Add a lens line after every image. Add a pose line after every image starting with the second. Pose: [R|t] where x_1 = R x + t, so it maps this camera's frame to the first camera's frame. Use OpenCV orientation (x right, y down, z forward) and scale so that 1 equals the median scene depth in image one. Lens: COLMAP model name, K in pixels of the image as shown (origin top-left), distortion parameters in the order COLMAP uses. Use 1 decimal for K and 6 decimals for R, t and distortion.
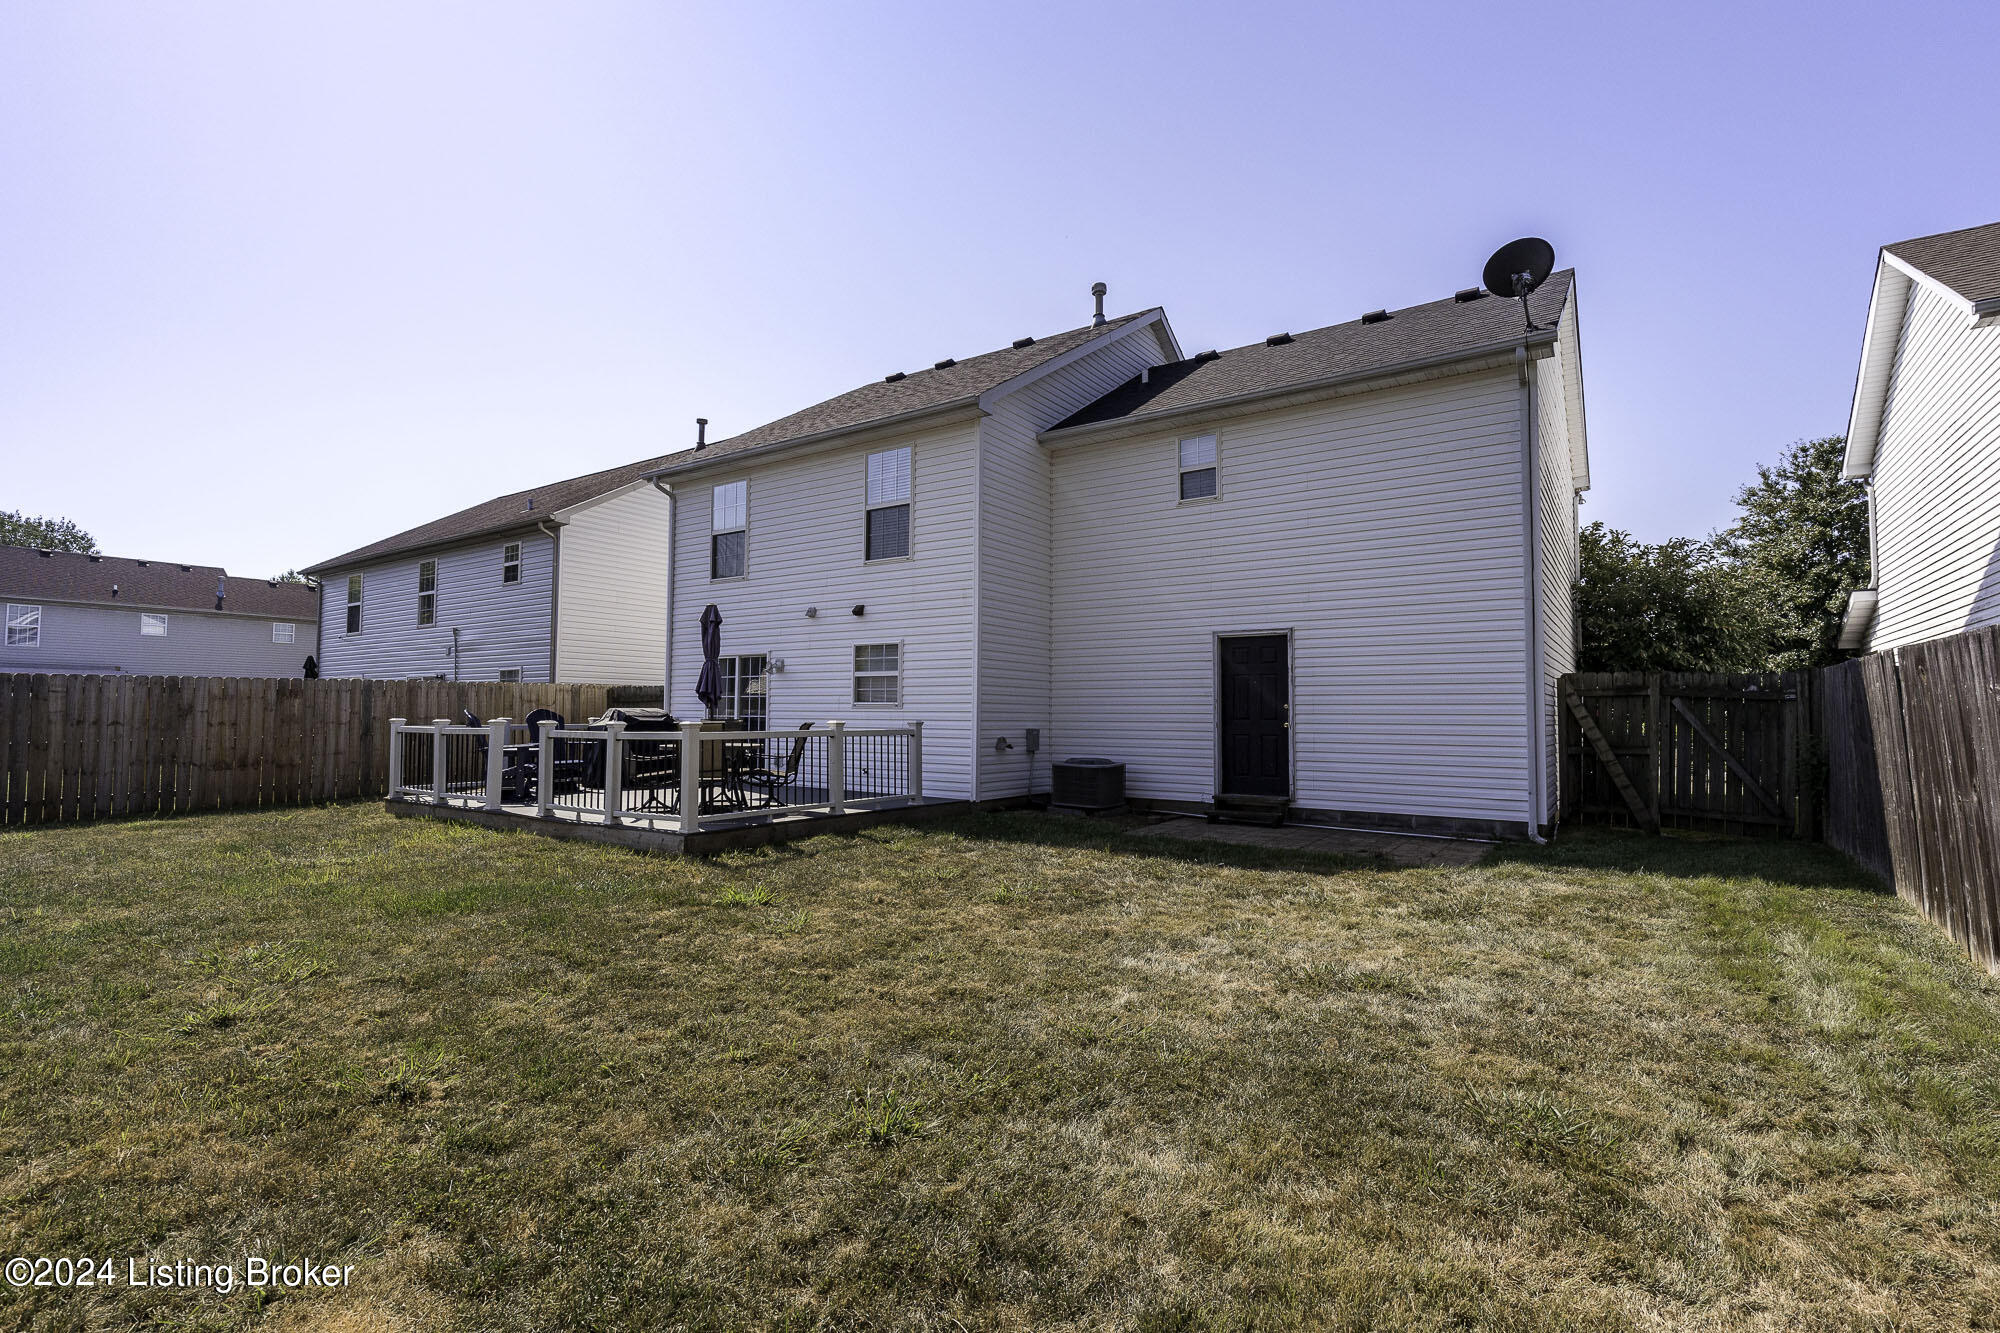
lens RADIAL K [[926.3, 0, 998.7], [0, 926.3, 666.1], [0, 0, 1]] dist [0.002496, 0.000795]
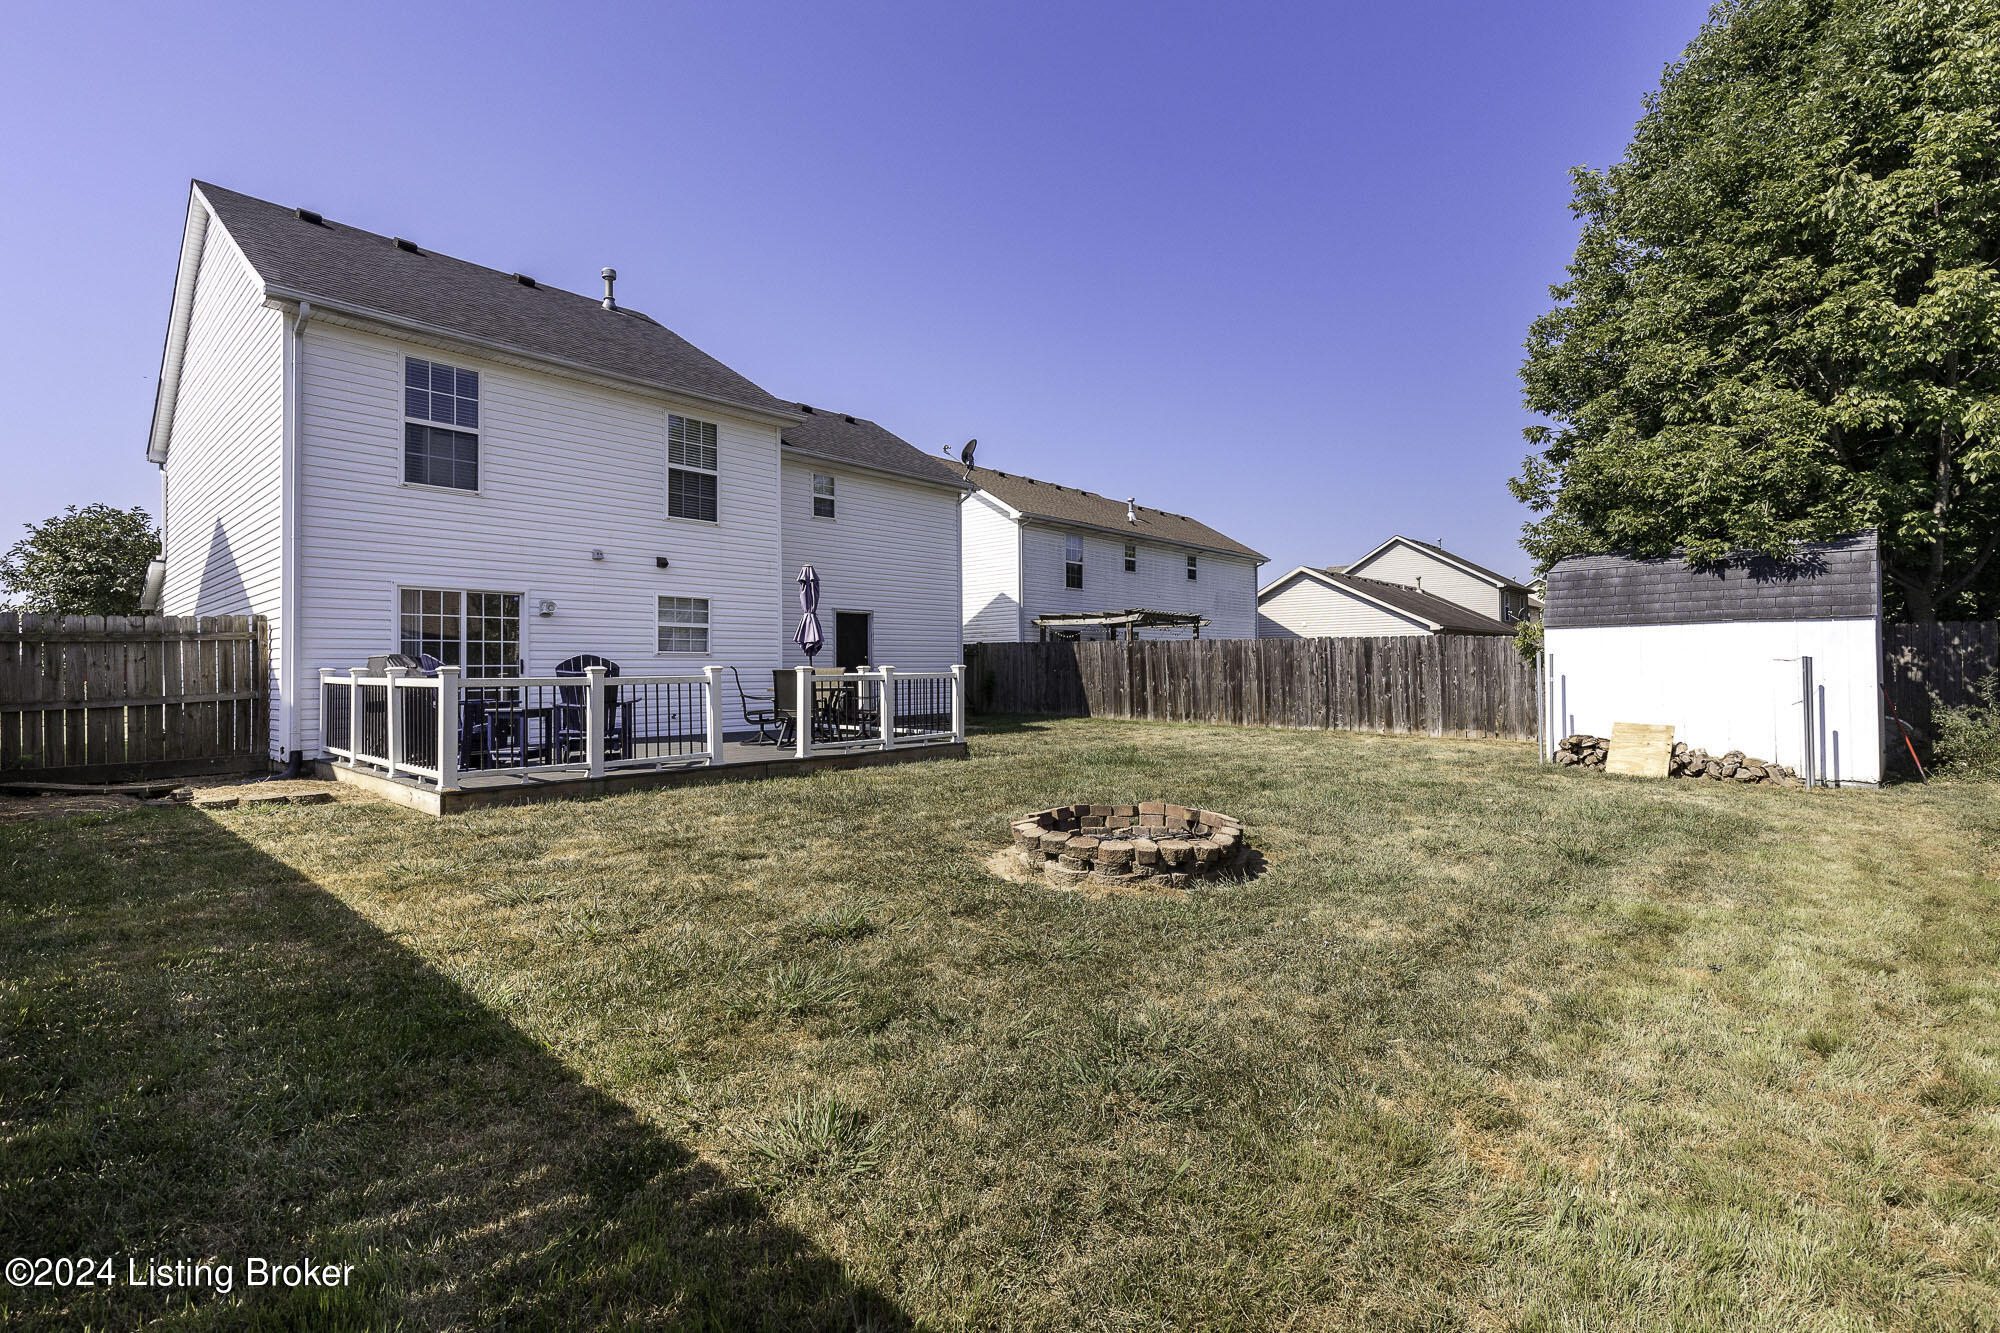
lens RADIAL K [[926.3, 0, 999.0], [0, 926.3, 667.0], [0, 0, 1]] dist [0.002496, 0.000795]
pose [[0.144612, 0.003305, 0.989483, -1.135707], [-0.037865, 0.999280, 0.002197, 0.040642], [-0.988764, -0.037784, 0.144633, 0.480244]]
